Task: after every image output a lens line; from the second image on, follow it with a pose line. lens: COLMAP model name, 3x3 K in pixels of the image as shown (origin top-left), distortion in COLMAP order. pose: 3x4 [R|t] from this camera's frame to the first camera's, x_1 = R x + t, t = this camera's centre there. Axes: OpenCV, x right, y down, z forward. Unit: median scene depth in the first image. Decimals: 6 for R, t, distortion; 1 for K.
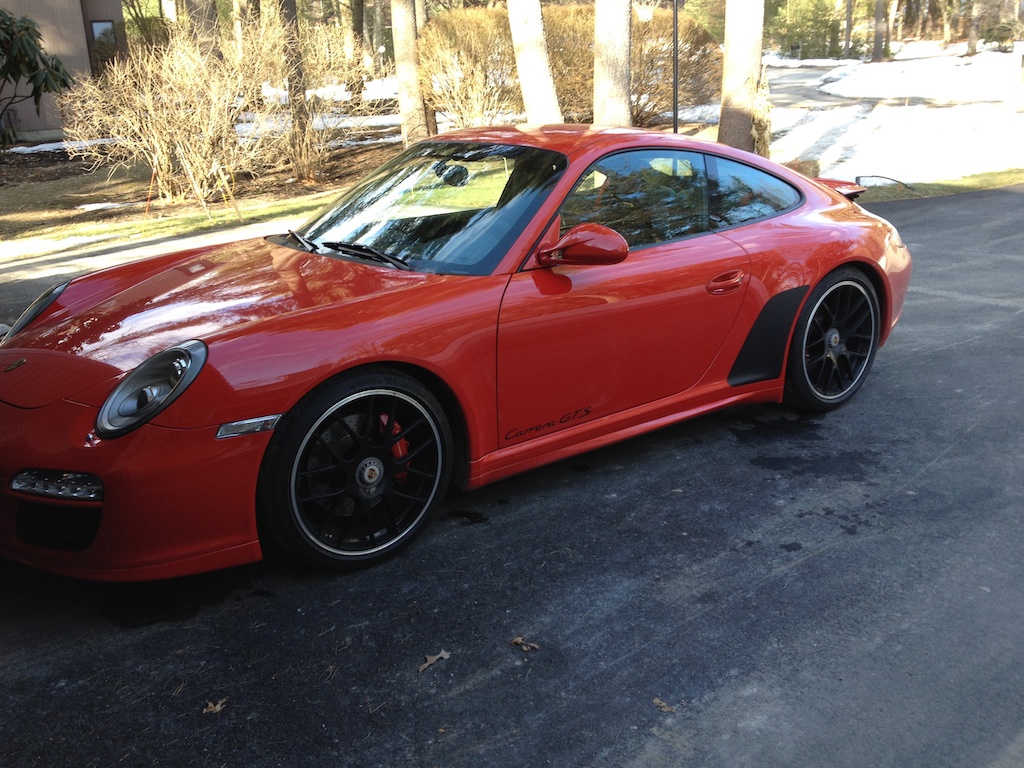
lens RADIAL K [[969.4, 0, 518.1], [0, 969.4, 405.0], [0, 0, 1]] dist [0.102237, -0.181587]
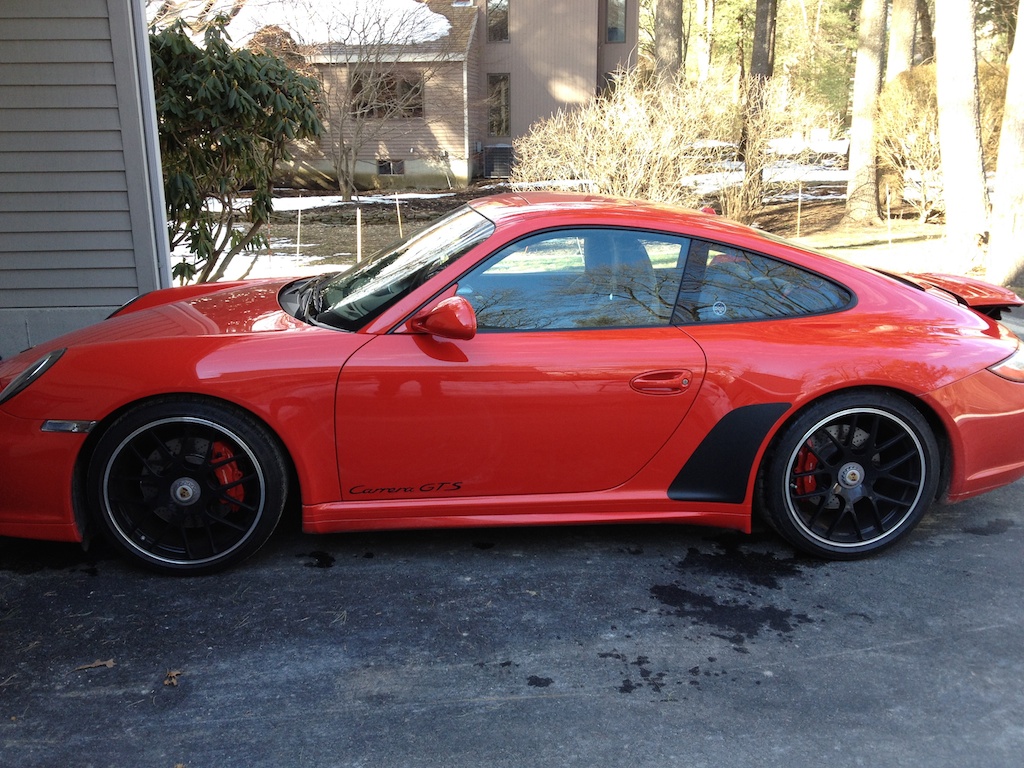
lens RADIAL K [[979.0, 0, 513.9], [0, 979.0, 382.1], [0, 0, 1]] dist [0.080889, -0.126423]
pose [[0.850481, 0.166858, -0.498839, 0.671092], [-0.200077, 0.979688, -0.013416, -0.106066], [0.486468, 0.111216, 0.866591, 0.188172]]
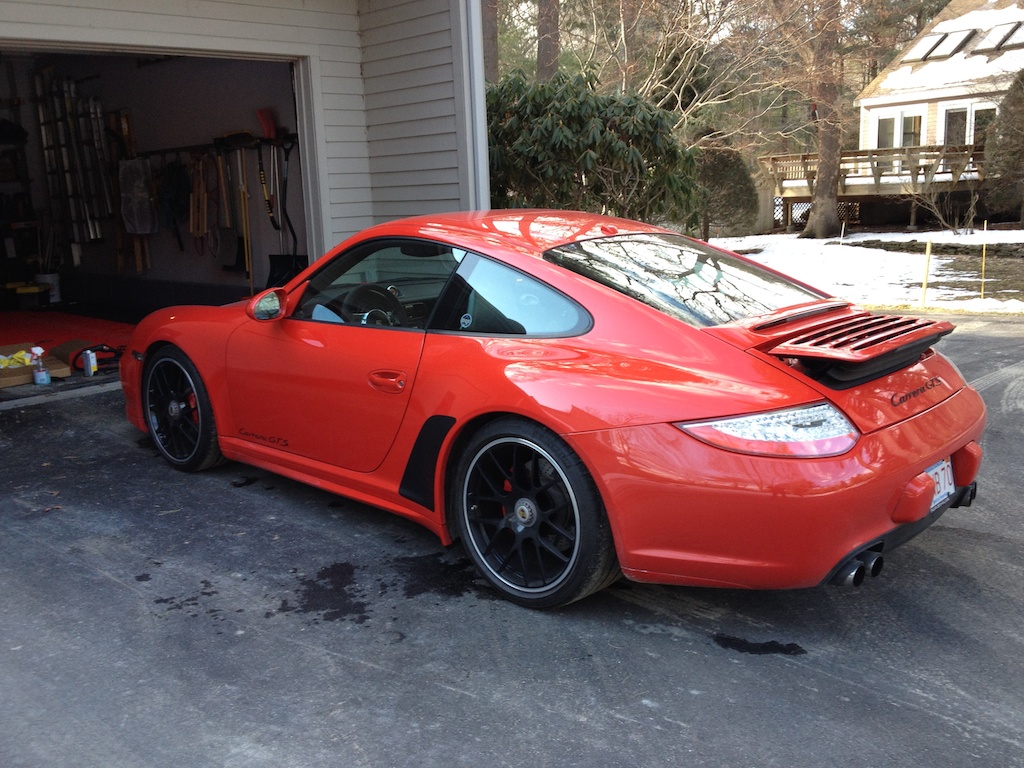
lens RADIAL K [[979.0, 0, 513.9], [0, 979.0, 382.1], [0, 0, 1]] dist [0.080889, -0.126423]
pose [[0.144569, 0.227117, -0.963077, 1.432615], [-0.289049, 0.940542, 0.178413, -0.410808], [0.946335, 0.252584, 0.201621, 1.138038]]
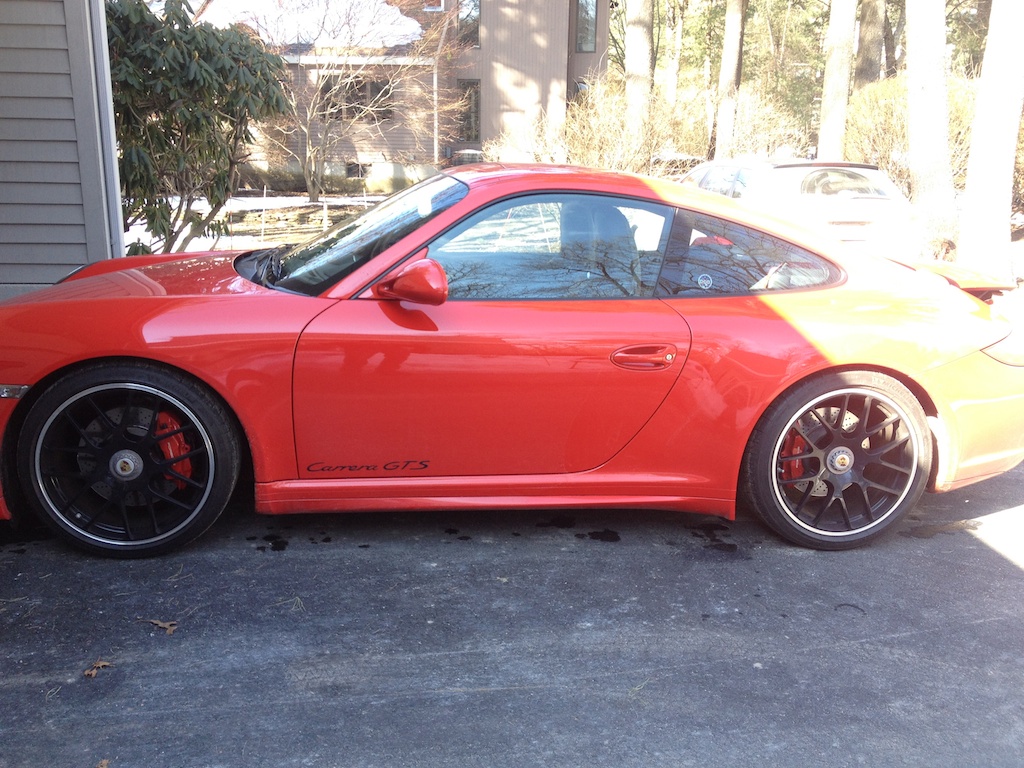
lens RADIAL K [[971.5, 0, 512.0], [0, 971.5, 384.0], [0, 0, 1]] dist [0.081301, -0.113811]
pose [[0.864478, 0.175665, -0.470977, 0.630588], [-0.214787, 0.976196, -0.030141, -0.065092], [0.454471, 0.127216, 0.881630, 0.259773]]
